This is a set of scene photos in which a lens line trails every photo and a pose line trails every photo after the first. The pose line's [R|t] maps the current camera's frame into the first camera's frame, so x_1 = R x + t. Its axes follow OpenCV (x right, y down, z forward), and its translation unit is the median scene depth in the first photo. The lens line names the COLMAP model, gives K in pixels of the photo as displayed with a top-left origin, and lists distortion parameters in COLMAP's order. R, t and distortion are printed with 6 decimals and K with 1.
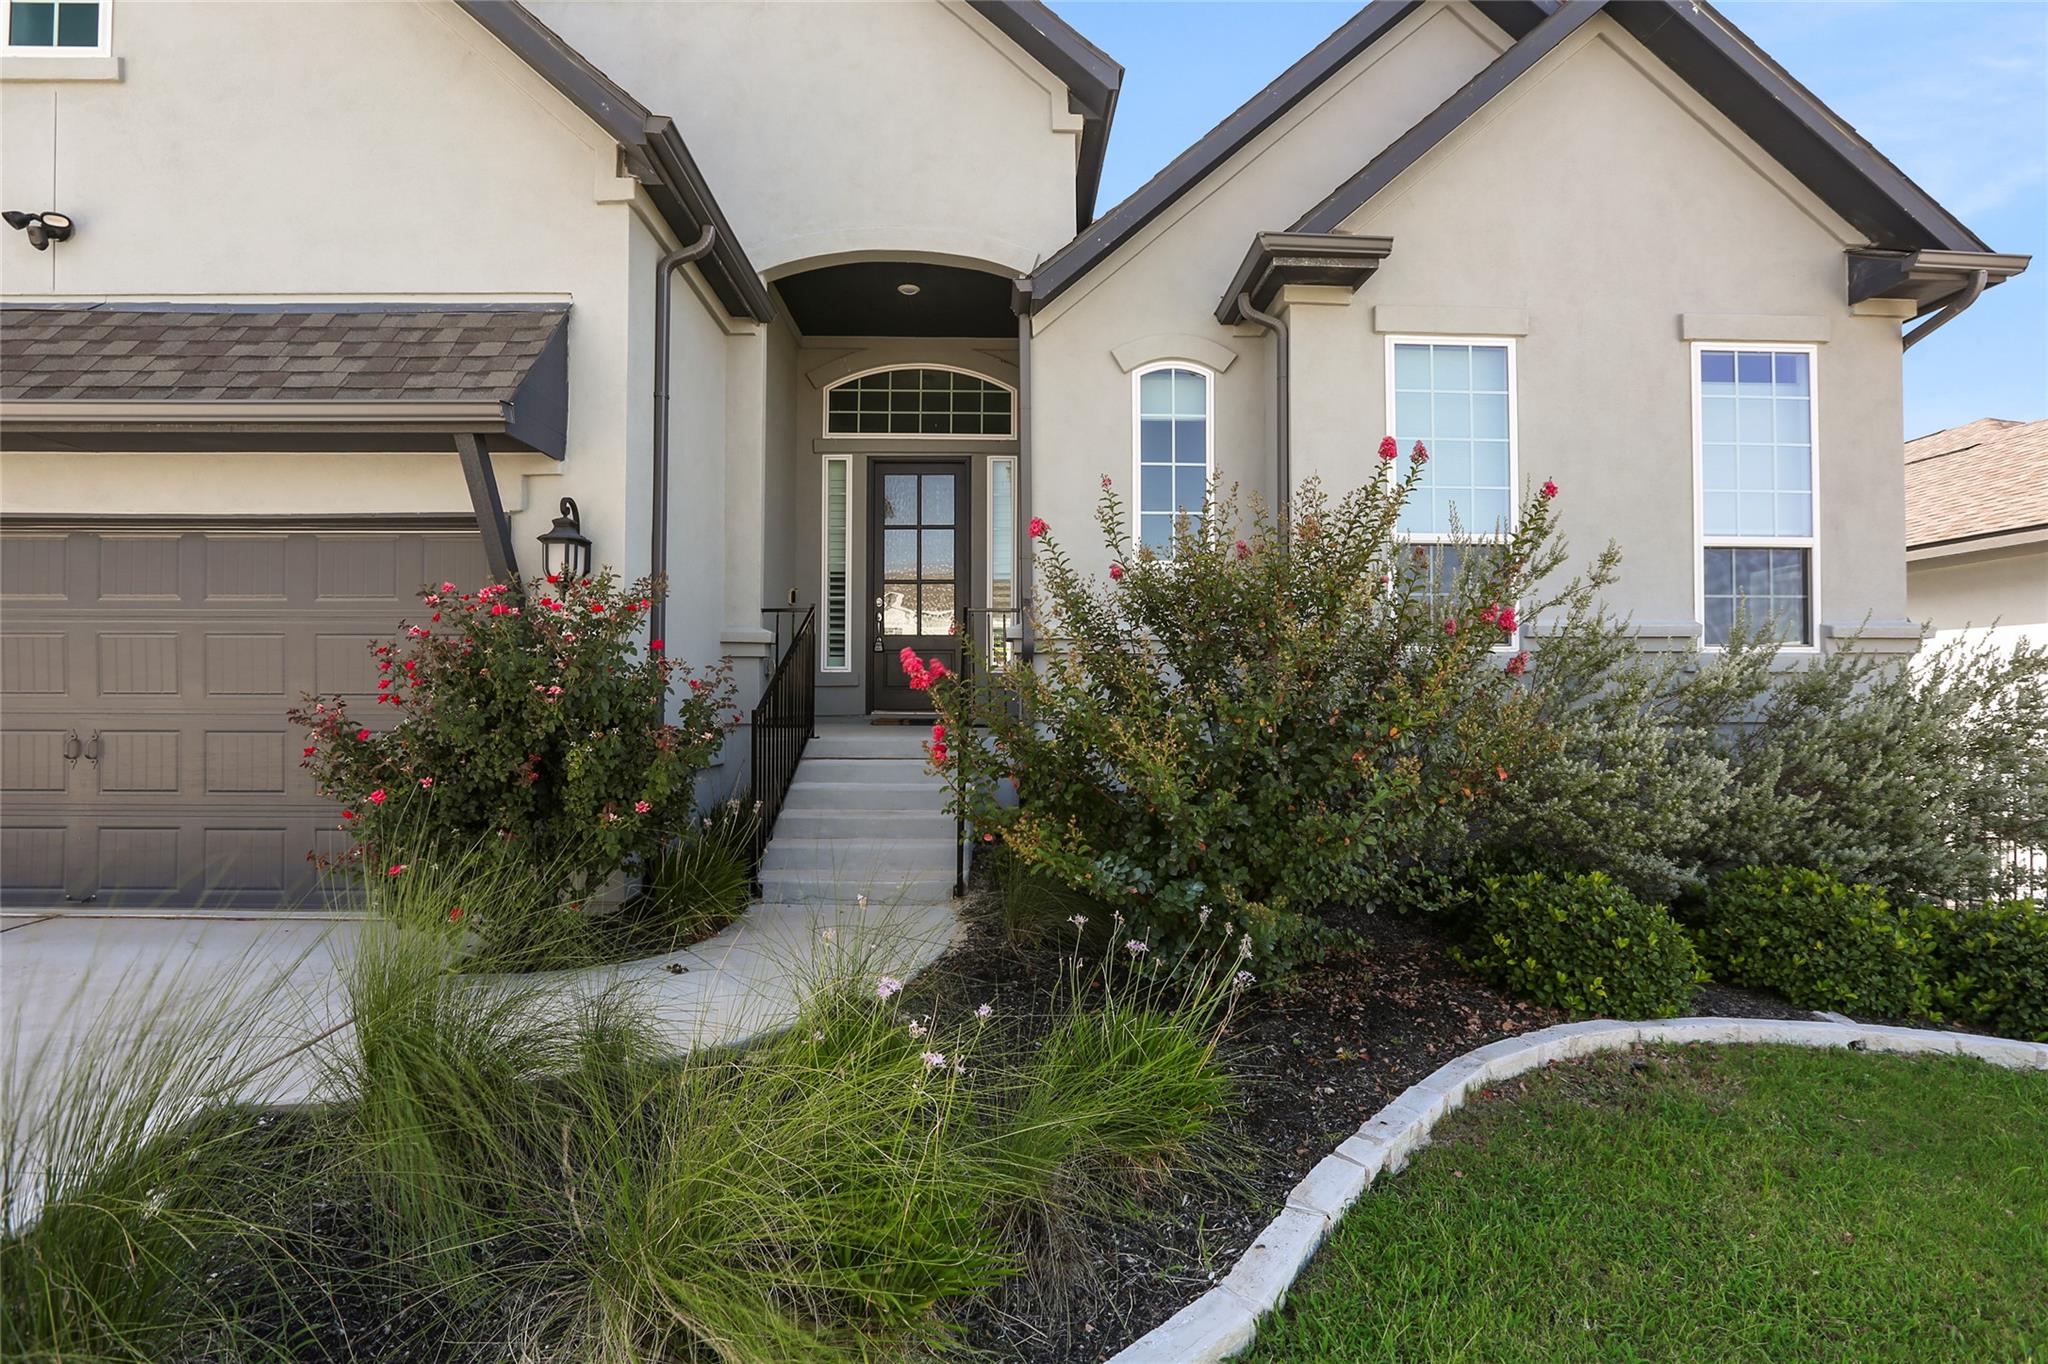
lens RADIAL K [[928.1, 0, 1022.8], [0, 928.1, 681.1], [0, 0, 1]] dist [-0.003273, 0.000055]
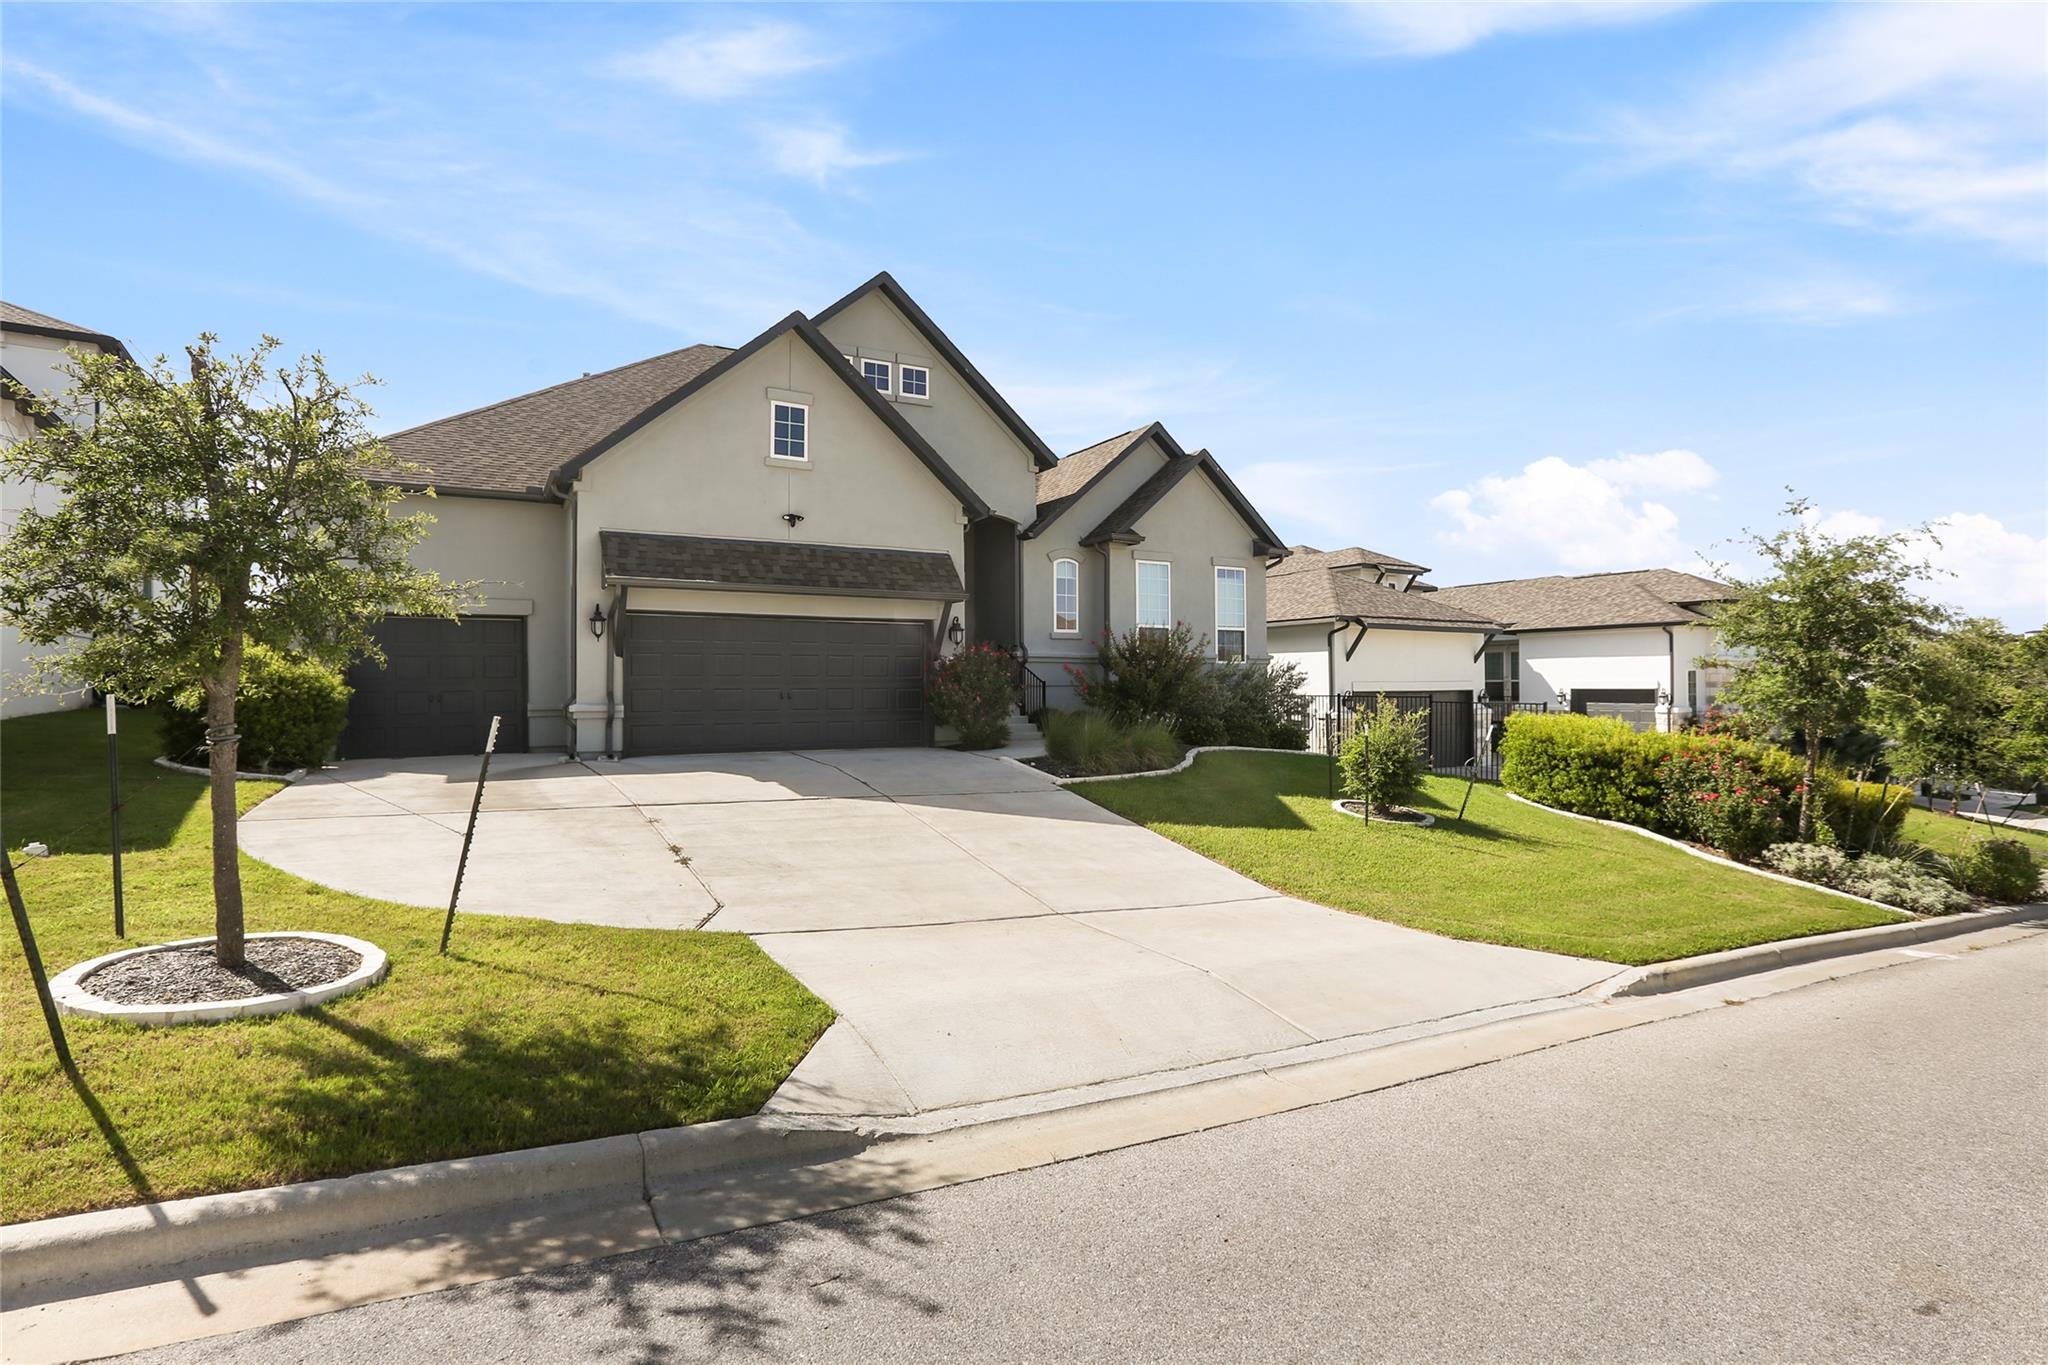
lens RADIAL K [[928.1, 0, 1016.4], [0, 928.1, 672.0], [0, 0, 1]] dist [-0.003273, 0.000055]
pose [[0.883572, 0.002749, 0.468287, -1.393506], [-0.001479, 0.999994, -0.003080, 0.009053], [-0.468293, 0.002029, 0.883571, -1.517013]]
